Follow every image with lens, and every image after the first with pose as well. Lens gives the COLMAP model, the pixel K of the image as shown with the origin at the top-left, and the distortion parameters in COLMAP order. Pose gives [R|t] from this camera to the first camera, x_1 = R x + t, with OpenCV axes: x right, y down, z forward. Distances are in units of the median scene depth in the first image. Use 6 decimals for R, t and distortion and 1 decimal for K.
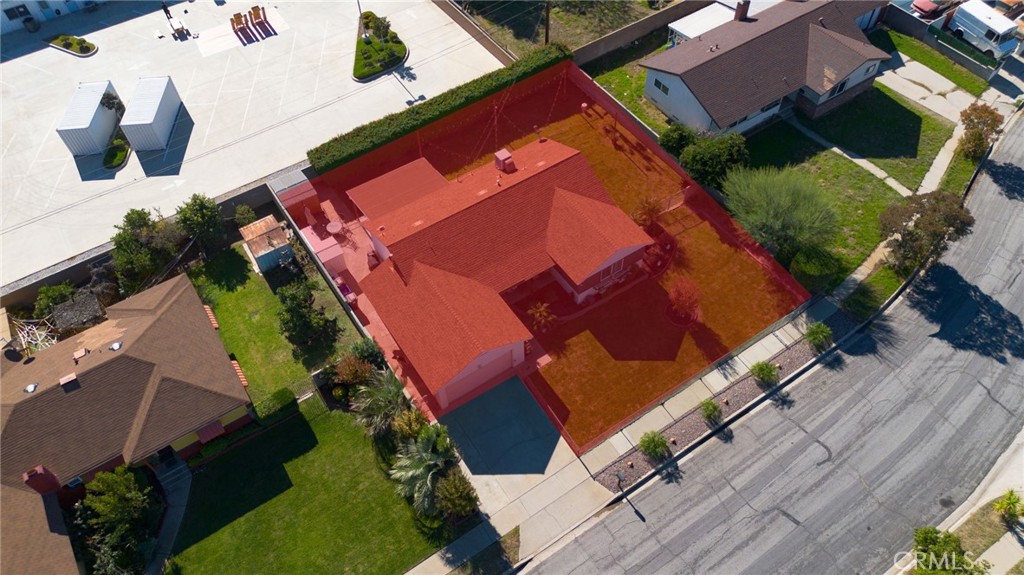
lens RADIAL K [[727.5, 0, 516.1], [0, 727.5, 284.7], [0, 0, 1]] dist [0.054586, -0.051750]
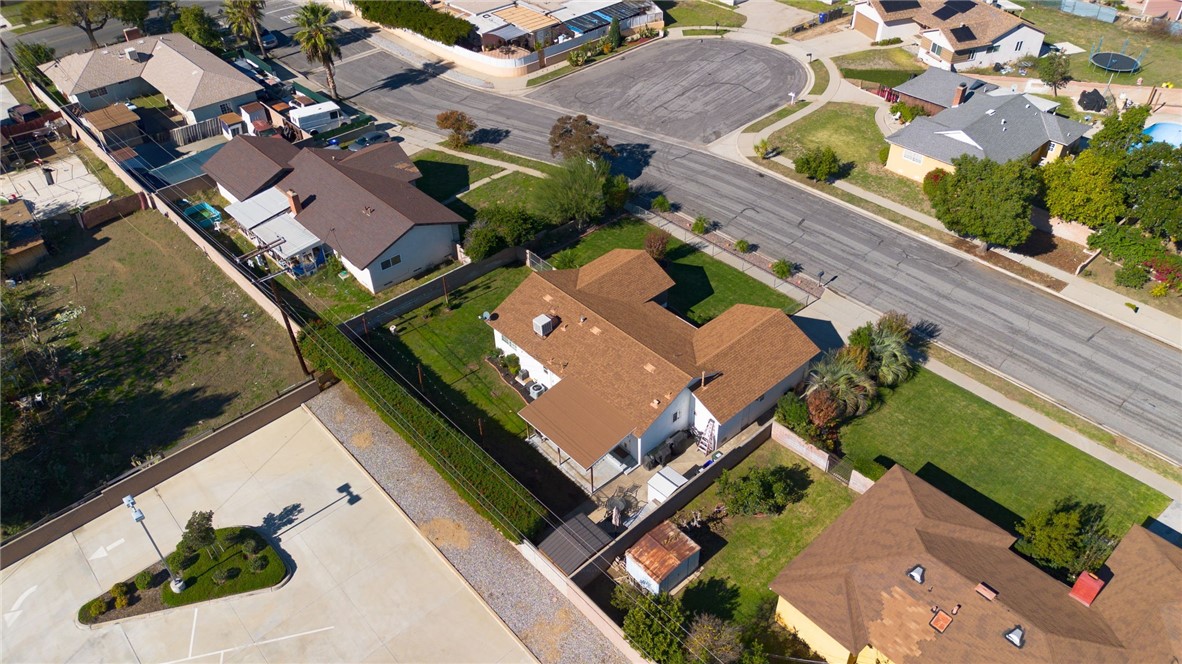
lens RADIAL K [[839.8, 0, 595.7], [0, 839.8, 328.8], [0, 0, 1]] dist [0.054586, -0.051750]
pose [[-0.152891, -0.605076, 0.781350, -0.955072], [0.800152, 0.388222, 0.457209, -0.666273], [-0.579984, 0.695102, 0.424797, 0.554669]]
